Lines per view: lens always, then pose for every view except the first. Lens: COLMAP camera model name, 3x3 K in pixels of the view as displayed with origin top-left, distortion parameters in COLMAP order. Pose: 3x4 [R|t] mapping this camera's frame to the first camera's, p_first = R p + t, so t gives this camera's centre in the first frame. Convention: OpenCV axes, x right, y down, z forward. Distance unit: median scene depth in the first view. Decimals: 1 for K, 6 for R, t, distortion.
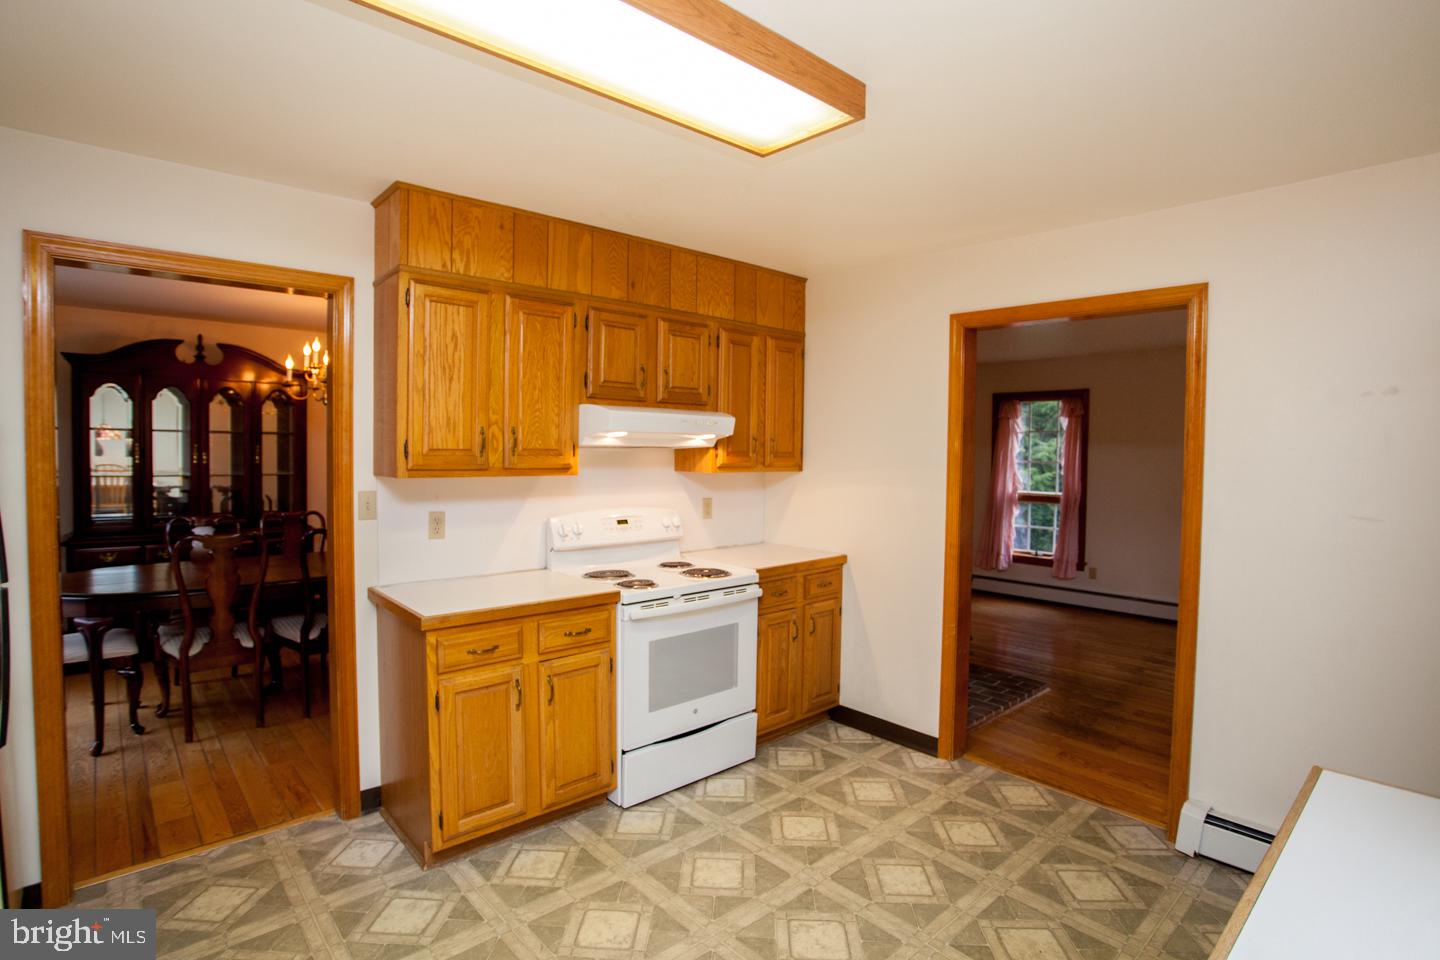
lens RADIAL K [[698.8, 0, 714.0], [0, 698.8, 473.4], [0, 0, 1]] dist [-0.077375, 0.032596]
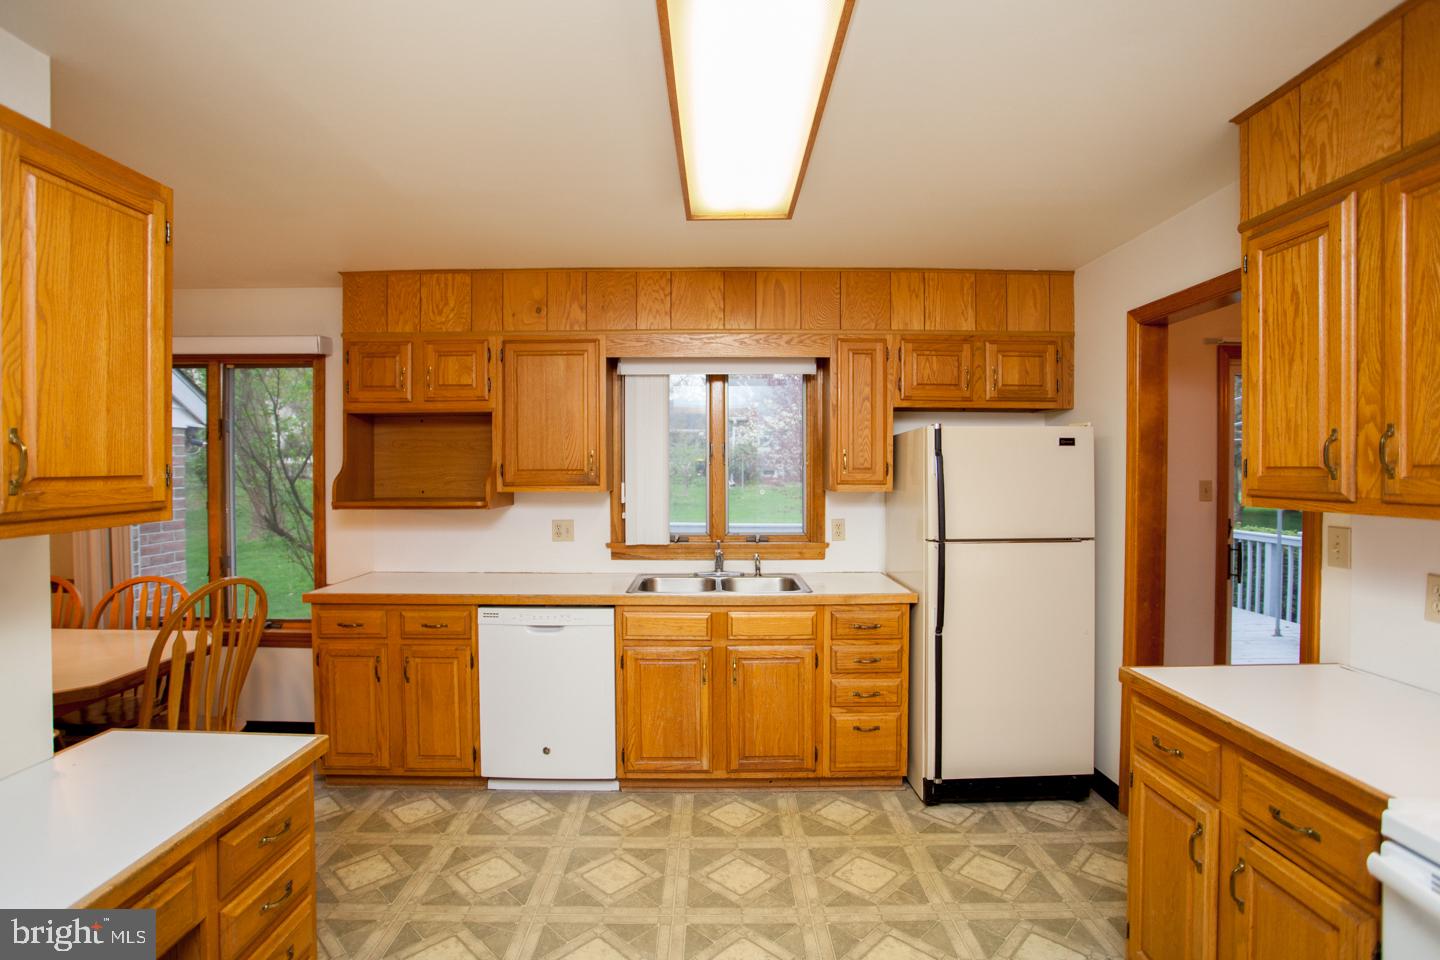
lens RADIAL K [[699.2, 0, 720.7], [0, 699.2, 476.1], [0, 0, 1]] dist [-0.075800, 0.028369]
pose [[-0.650854, -0.002596, -0.759199, 0.398030], [-0.032463, 0.999175, 0.024413, -0.021268], [0.758509, 0.040535, -0.650401, 0.874629]]
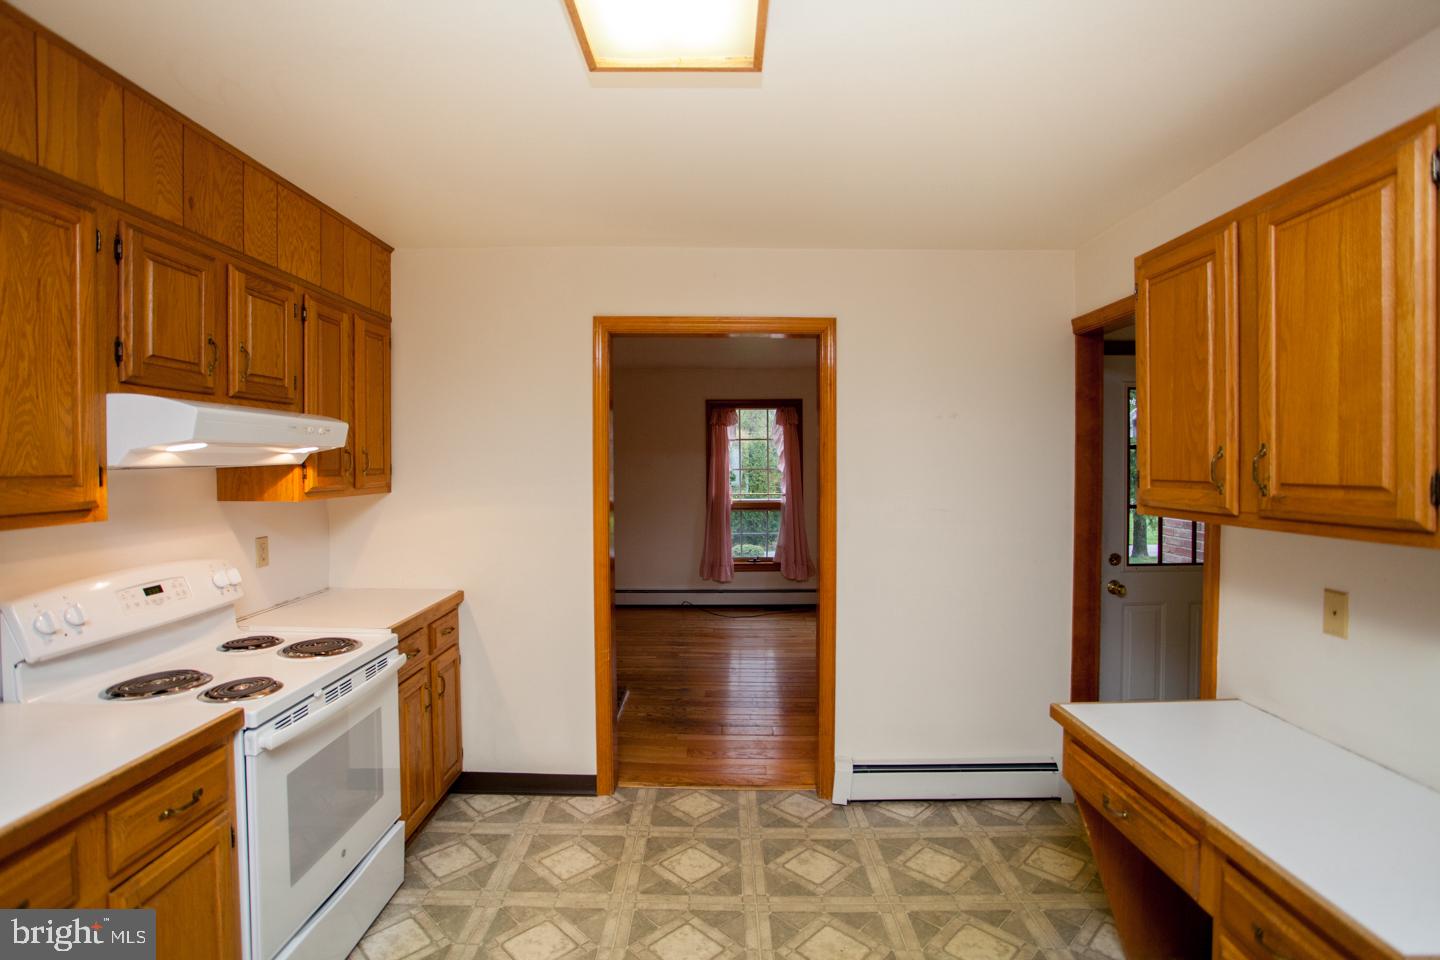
lens RADIAL K [[689.9, 0, 701.8], [0, 689.9, 475.9], [0, 0, 1]] dist [-0.075880, 0.030004]
pose [[0.682082, -0.029385, 0.730685, -0.256906], [0.034161, 0.999382, 0.008303, -0.021228], [-0.730477, 0.019297, 0.682665, 0.292724]]
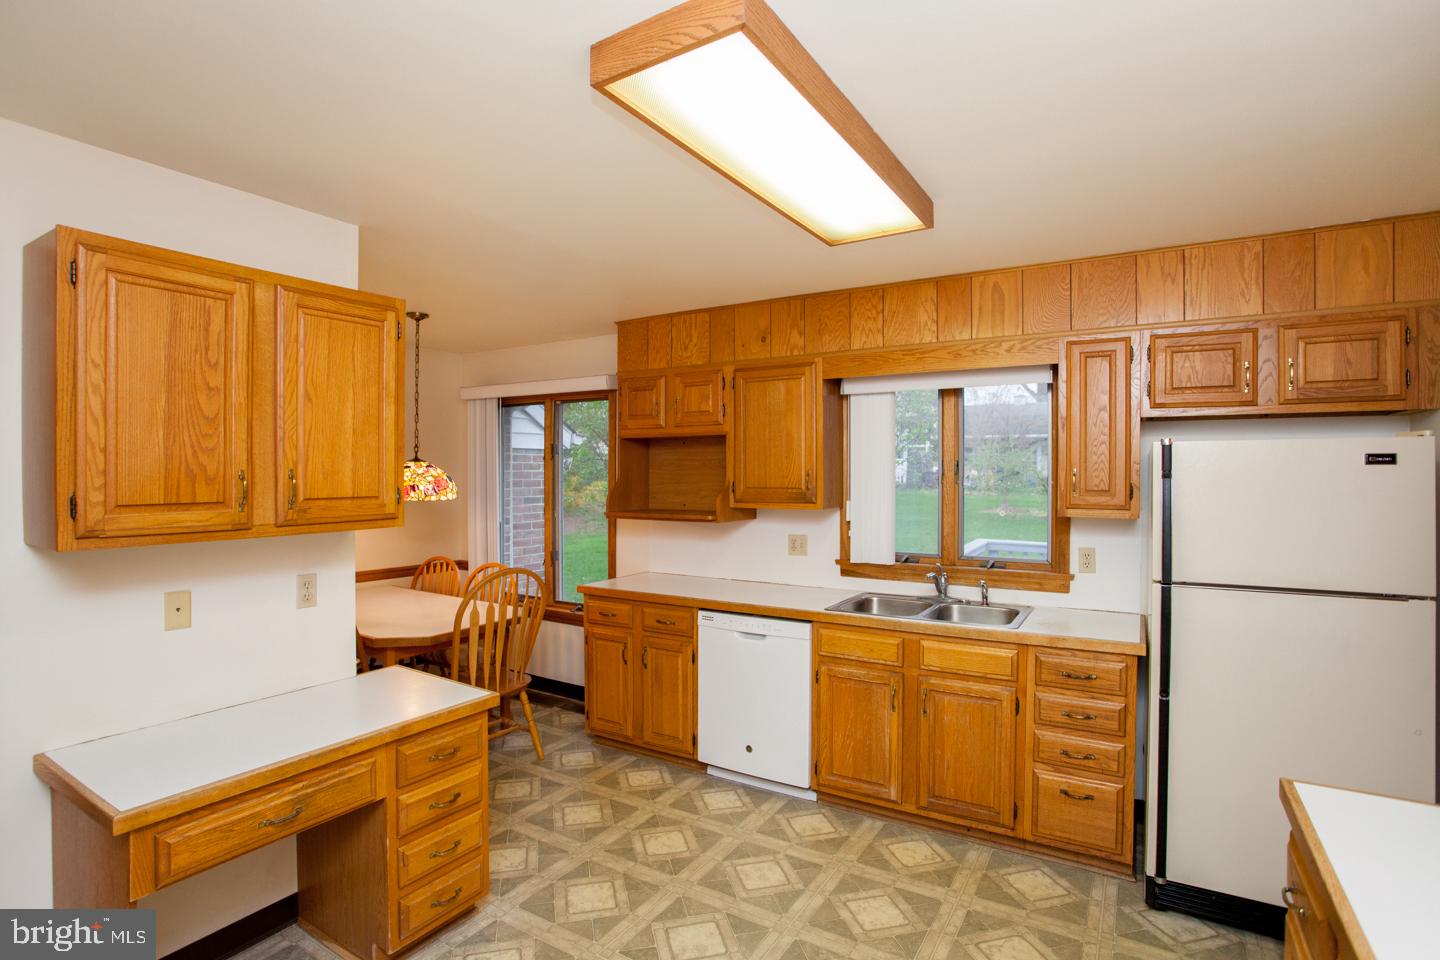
lens RADIAL K [[711.6, 0, 722.9], [0, 711.6, 475.2], [0, 0, 1]] dist [-0.084022, 0.041653]
pose [[-0.952959, -0.014734, -0.302741, 0.182264], [-0.024713, 0.999269, 0.029158, -0.049509], [0.302090, 0.035268, -0.952627, 1.070114]]
